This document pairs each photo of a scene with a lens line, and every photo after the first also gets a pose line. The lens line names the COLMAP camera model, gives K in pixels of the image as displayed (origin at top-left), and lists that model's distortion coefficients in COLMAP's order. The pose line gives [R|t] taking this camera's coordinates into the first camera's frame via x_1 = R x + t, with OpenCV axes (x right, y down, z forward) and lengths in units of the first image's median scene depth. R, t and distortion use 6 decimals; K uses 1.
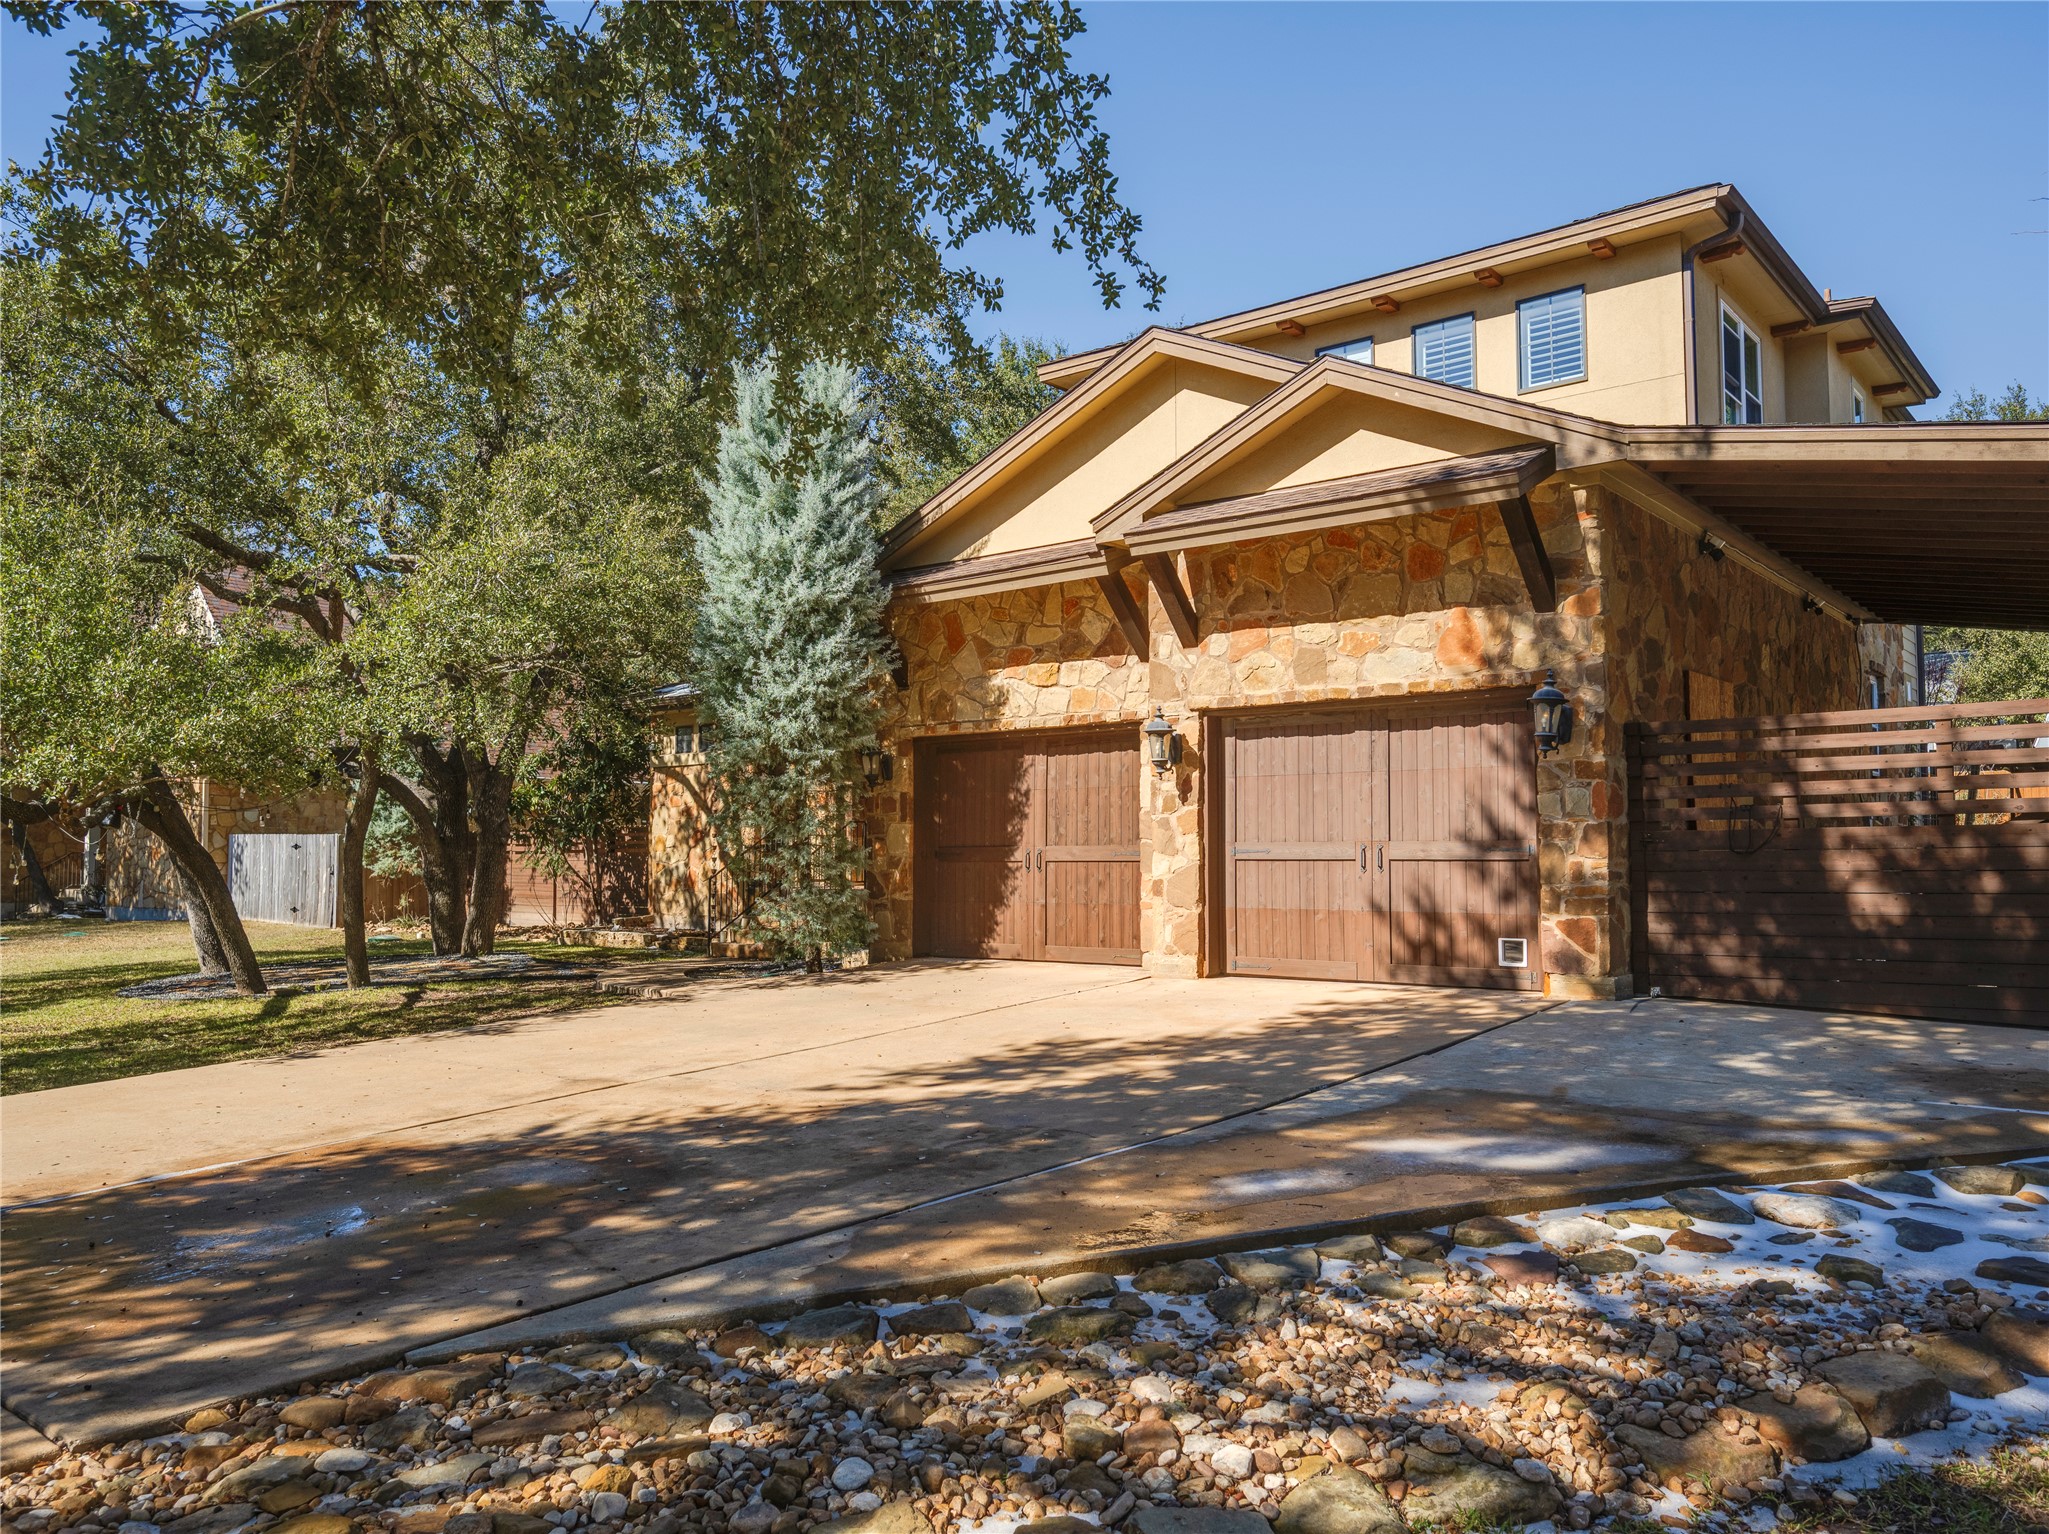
lens RADIAL K [[1528.9, 0, 1024.5], [0, 1528.9, 767.0], [0, 0, 1]] dist [-0.000906, -0.000671]
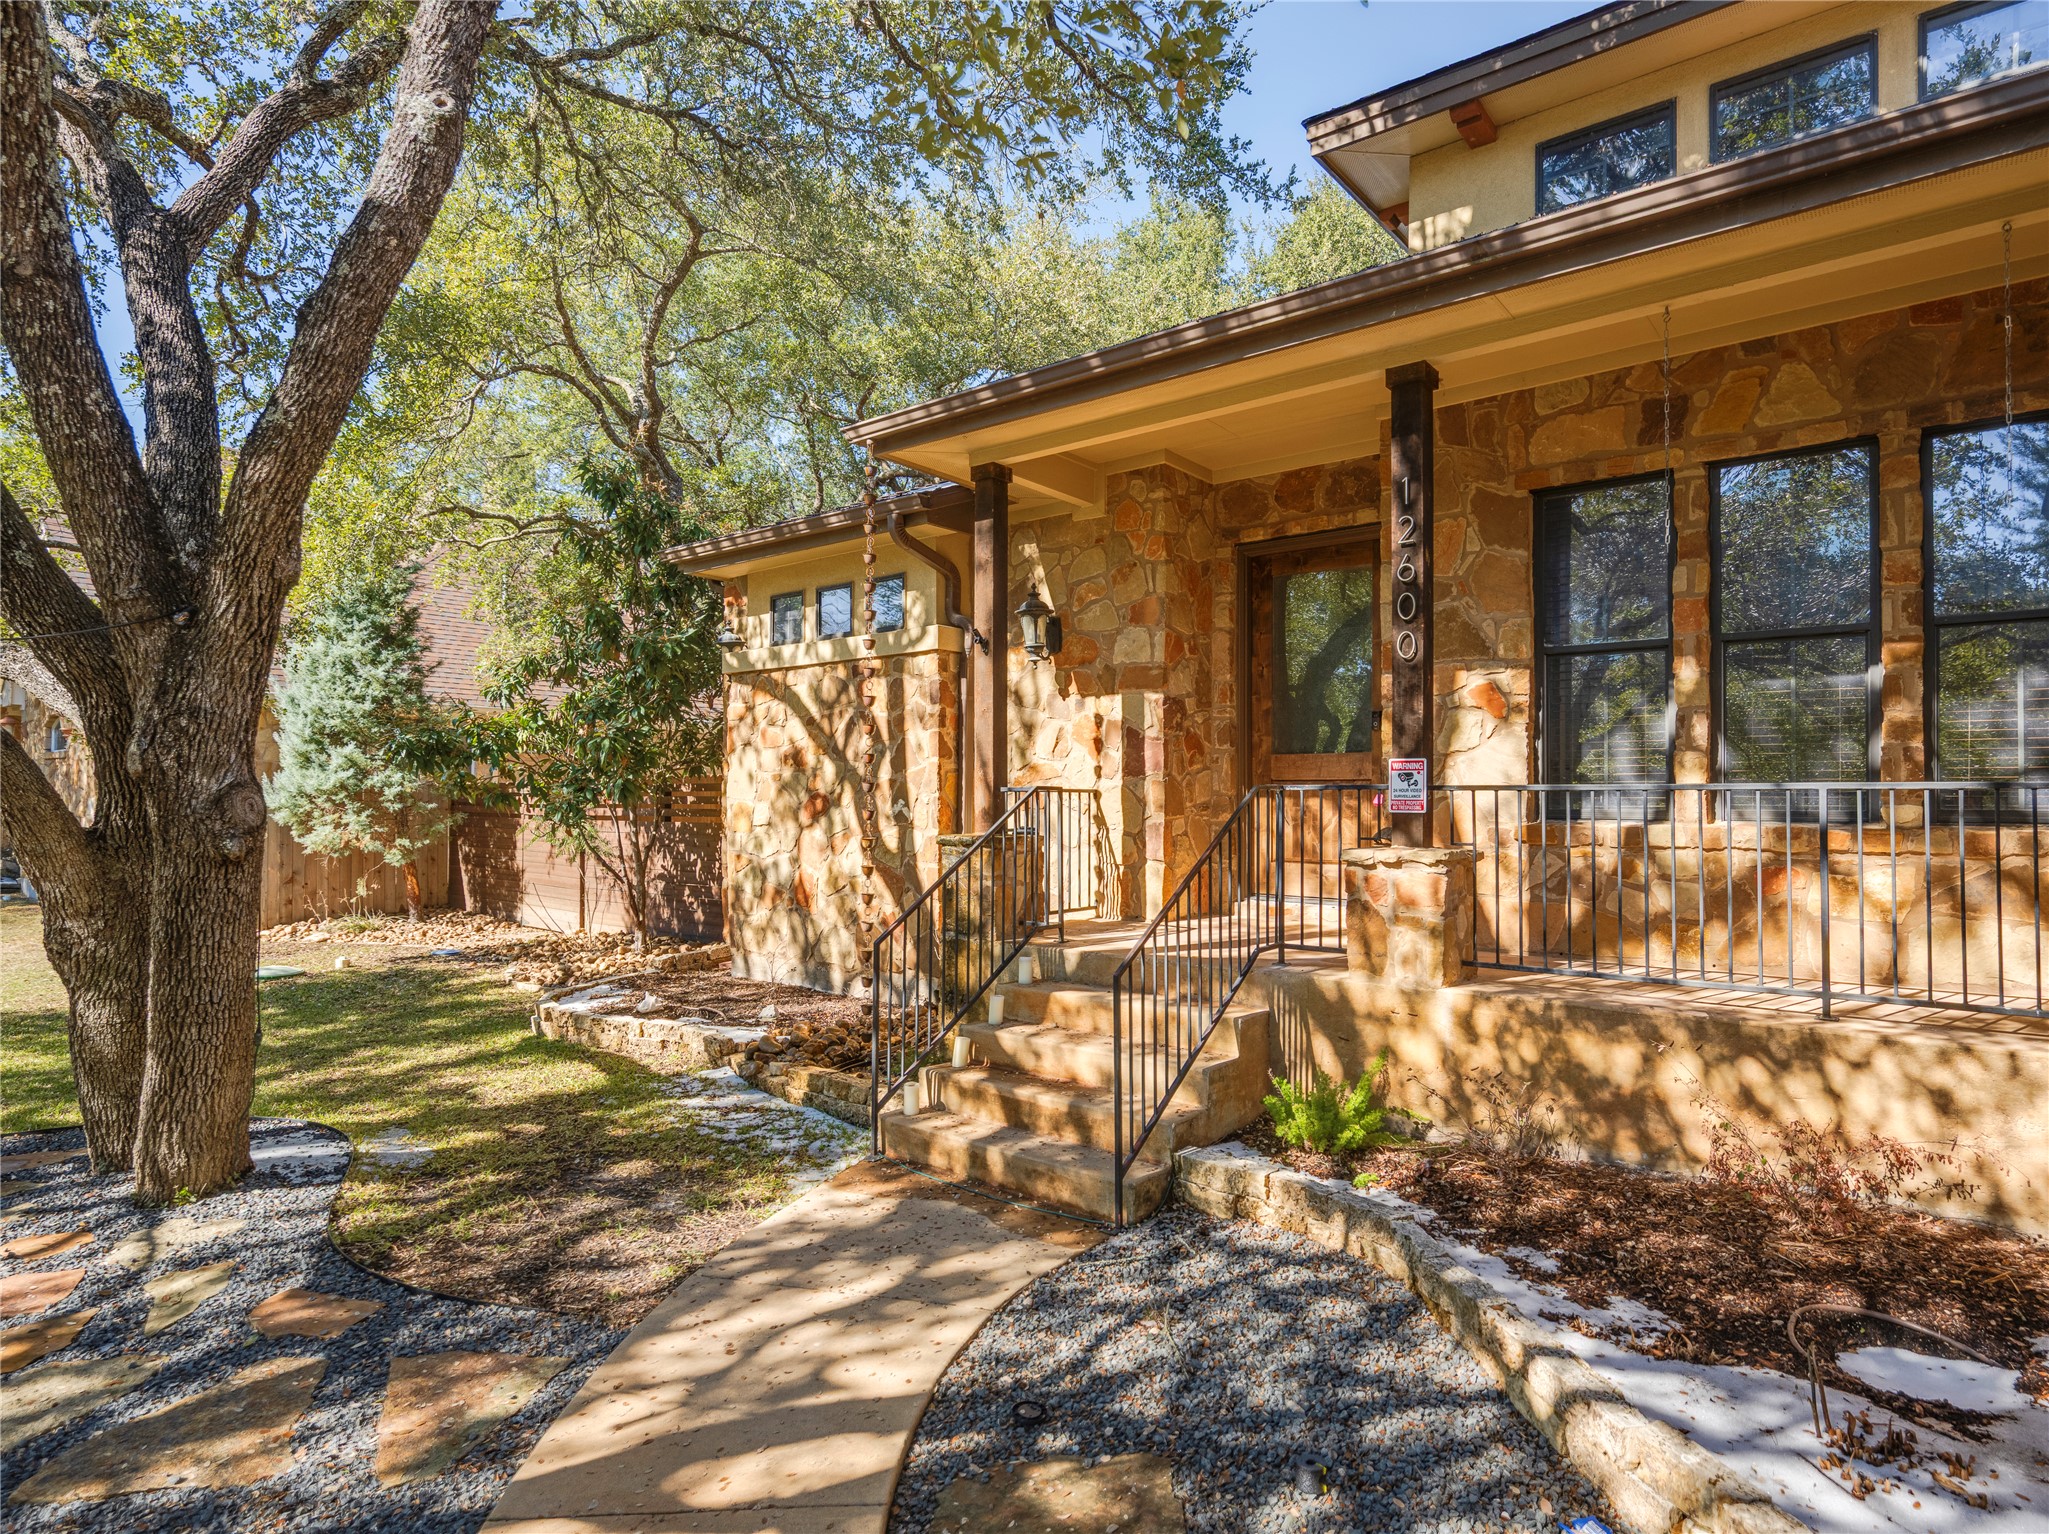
lens RADIAL K [[1161.7, 0, 1025.9], [0, 1161.7, 782.6], [0, 0, 1]] dist [-0.001122, -0.000304]
pose [[0.999969, 0.004843, 0.006230, -0.144312], [-0.005144, 0.998773, 0.049264, 0.017929], [-0.005983, -0.049295, 0.998766, 0.604297]]
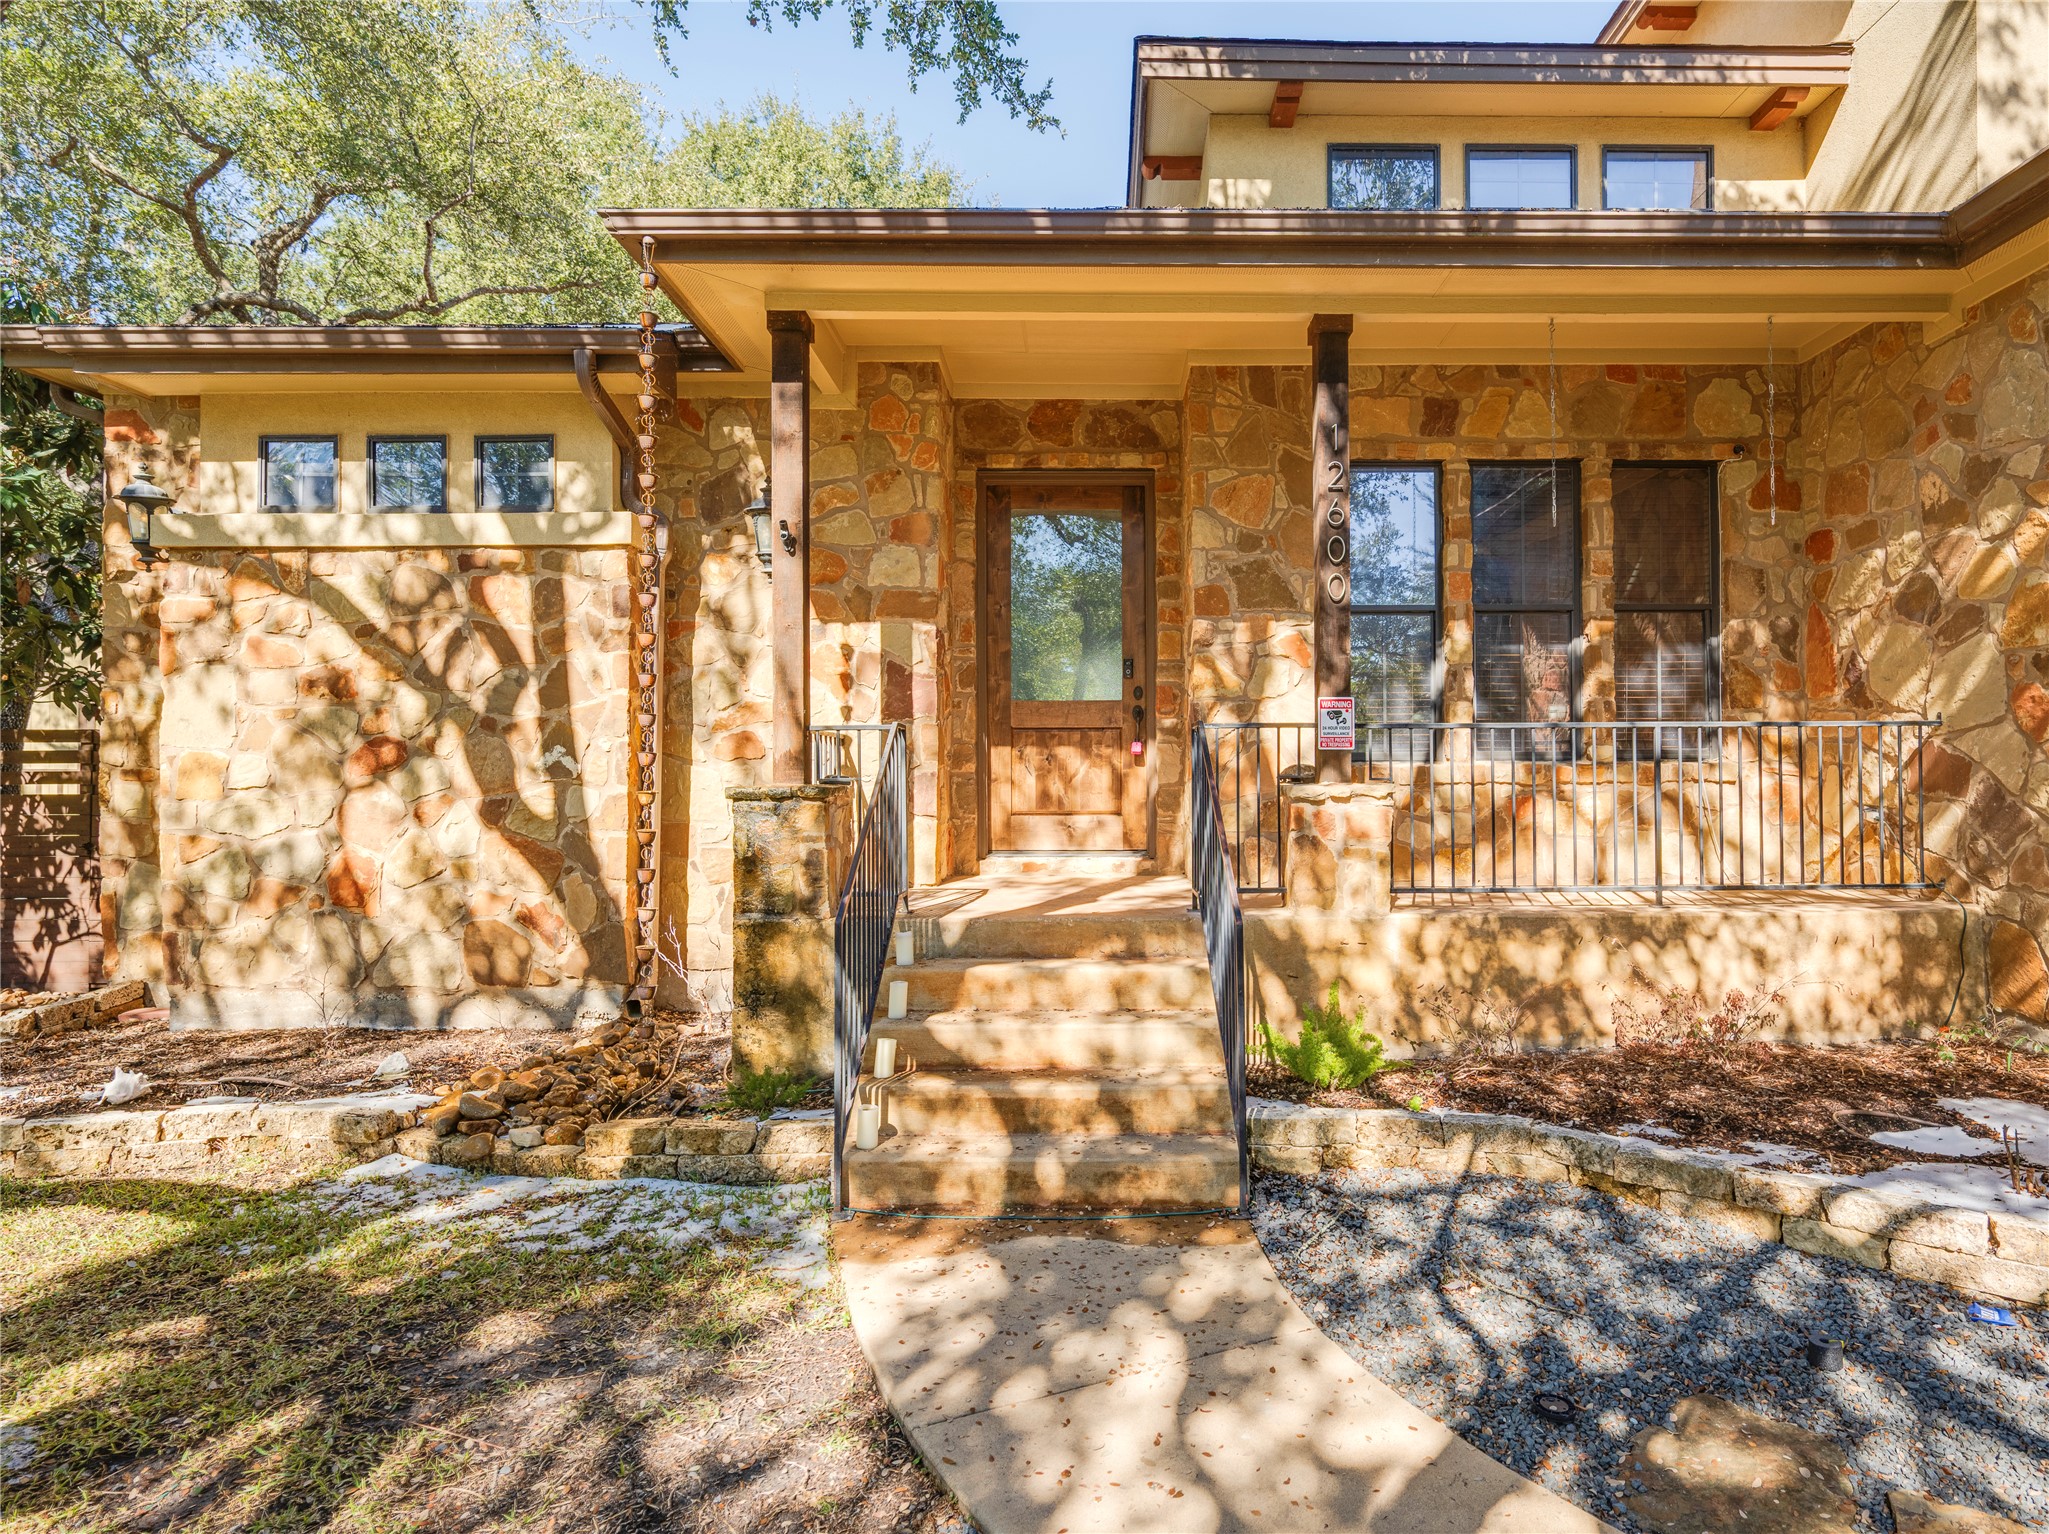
lens RADIAL K [[1190.0, 0, 1024.5], [0, 1190.0, 767.0], [0, 0, 1]] dist [0.000262, -0.000881]
pose [[0.756666, 0.007114, 0.653762, -0.274833], [-0.037974, 0.998731, 0.033083, 0.032854], [-0.652697, -0.049859, 0.755976, 0.691592]]
